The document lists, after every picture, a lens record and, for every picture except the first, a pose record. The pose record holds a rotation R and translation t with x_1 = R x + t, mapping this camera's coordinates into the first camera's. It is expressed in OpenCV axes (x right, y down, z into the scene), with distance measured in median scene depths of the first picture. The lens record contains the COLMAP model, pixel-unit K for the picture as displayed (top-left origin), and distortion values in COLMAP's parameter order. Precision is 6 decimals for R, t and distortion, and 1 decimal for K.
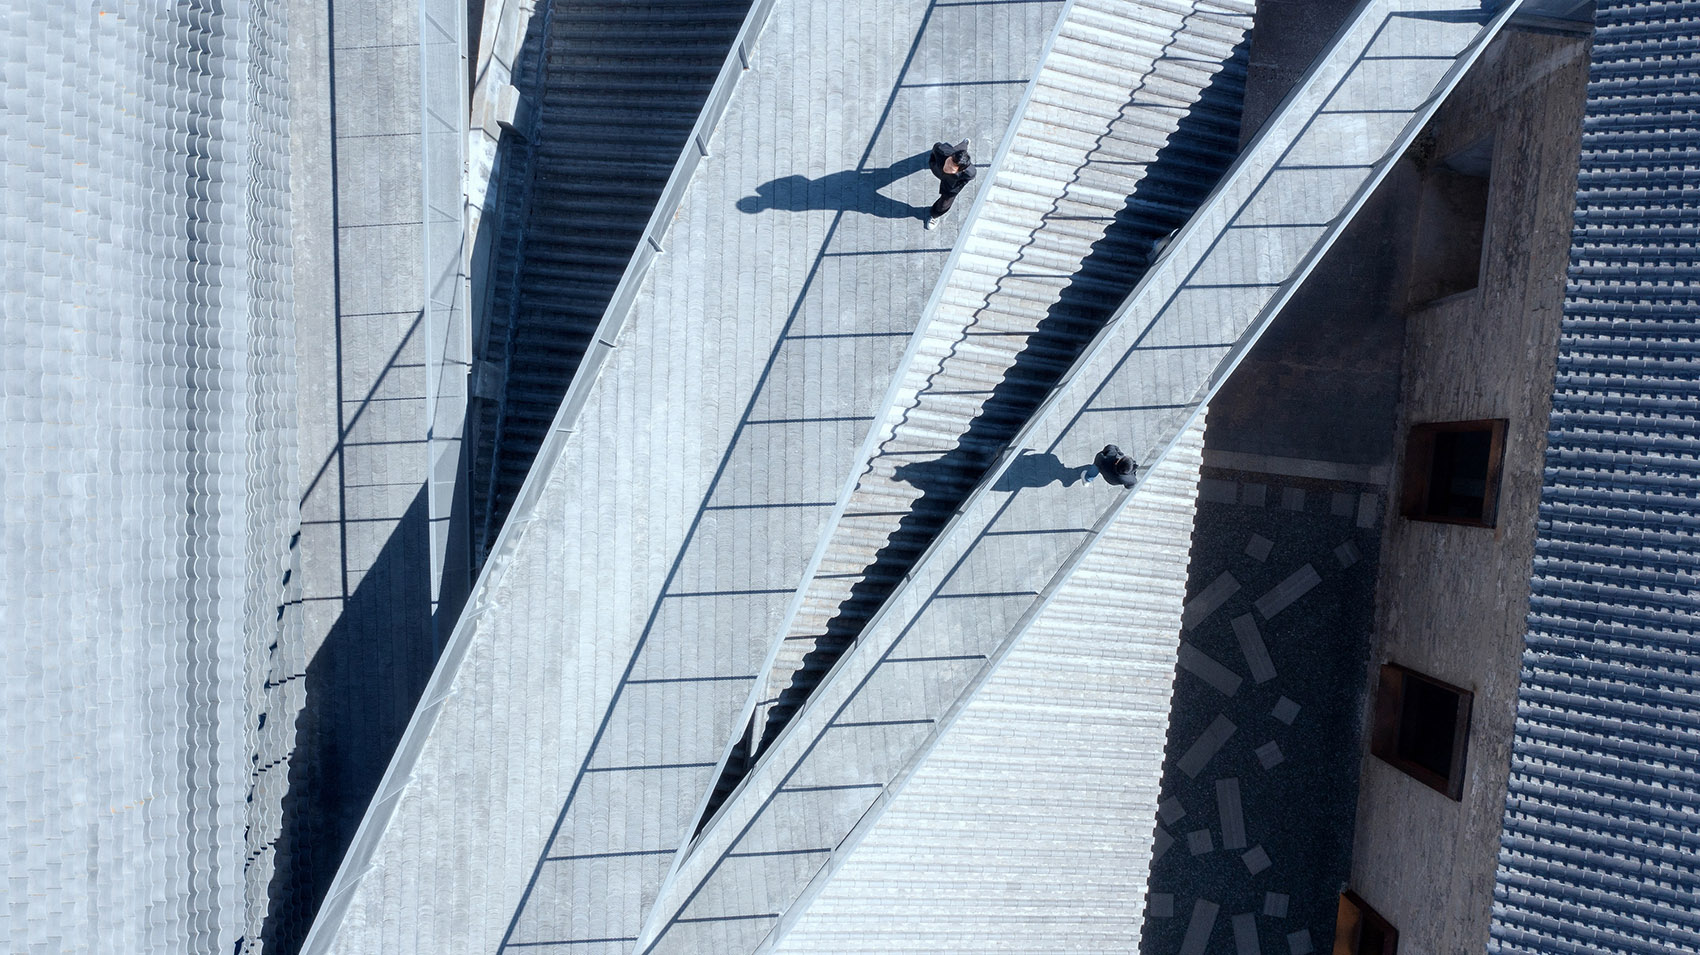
lens RADIAL K [[1368.6, 0, 850.0], [0, 1368.6, 477.5], [0, 0, 1]] dist [-0.040229, 0.005730]
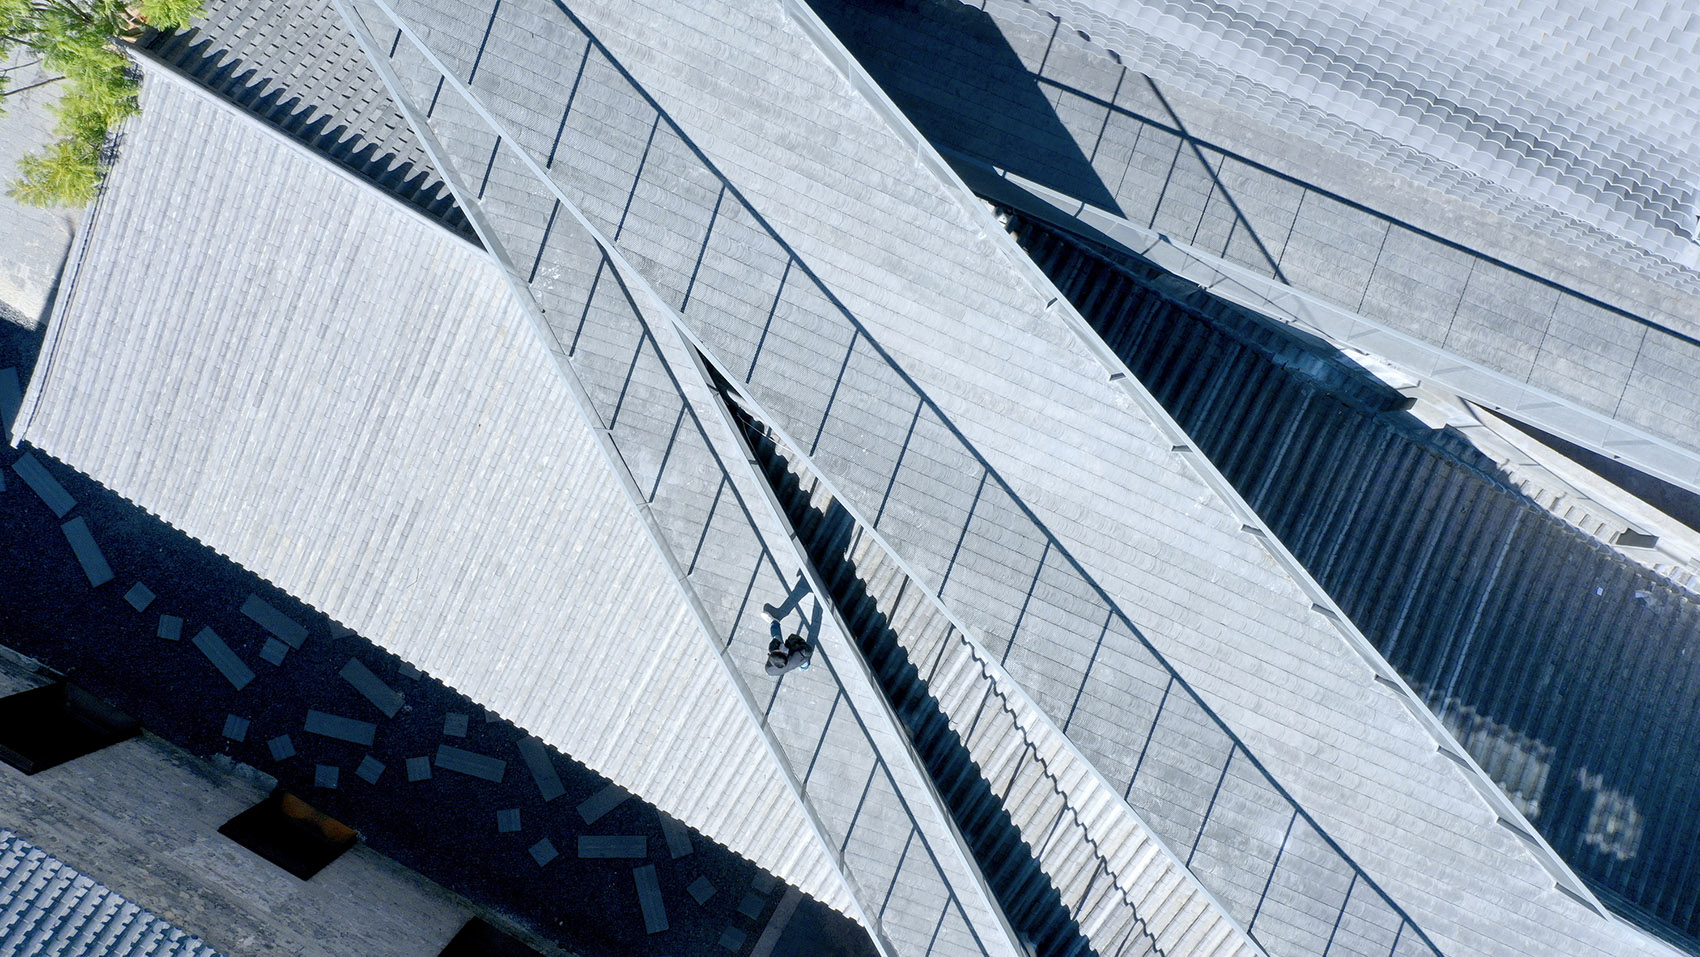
lens RADIAL K [[1368.9, 0, 839.0], [0, 1368.9, 488.6], [0, 0, 1]] dist [-0.025925, -0.000852]
pose [[-0.389089, 0.920094, 0.045122, -0.084605], [-0.920945, -0.389667, 0.004438, 0.098328], [0.021666, -0.039828, 0.998972, 0.002138]]
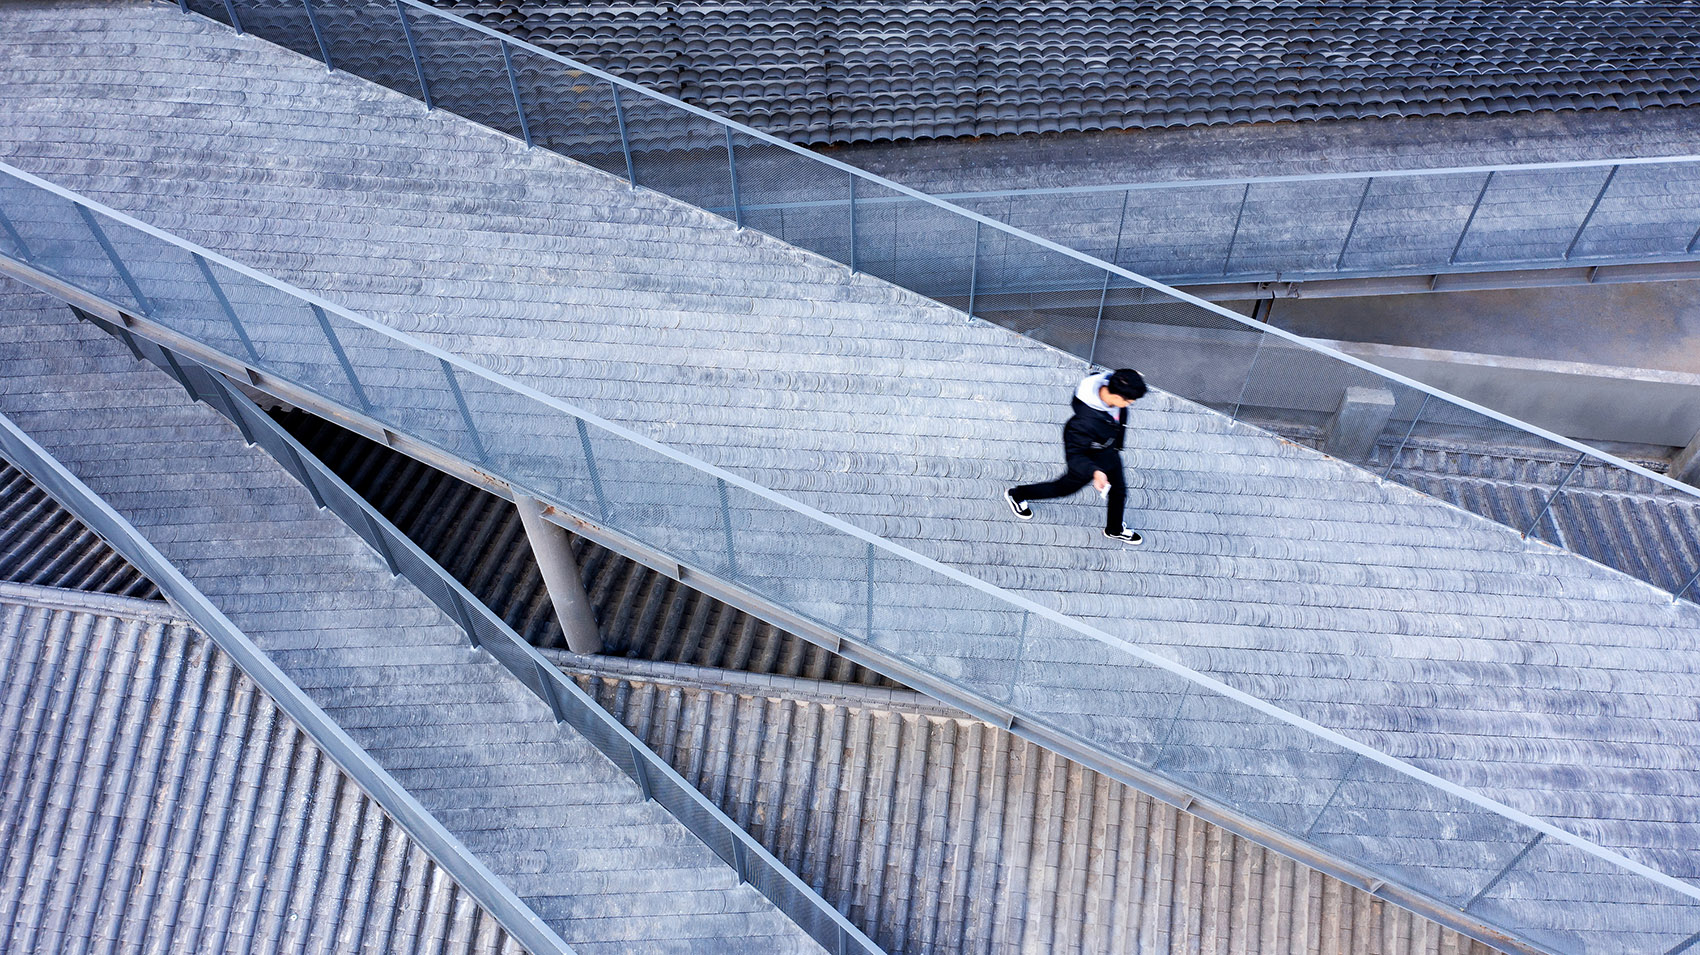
lens RADIAL K [[1368.9, 0, 839.0], [0, 1368.9, 487.6], [0, 0, 1]] dist [-0.025925, -0.000852]
pose [[-0.019075, 0.822335, -0.568685, 0.256129], [-0.999795, -0.011834, 0.016424, 0.020102], [0.006776, 0.568881, 0.822392, 0.391861]]
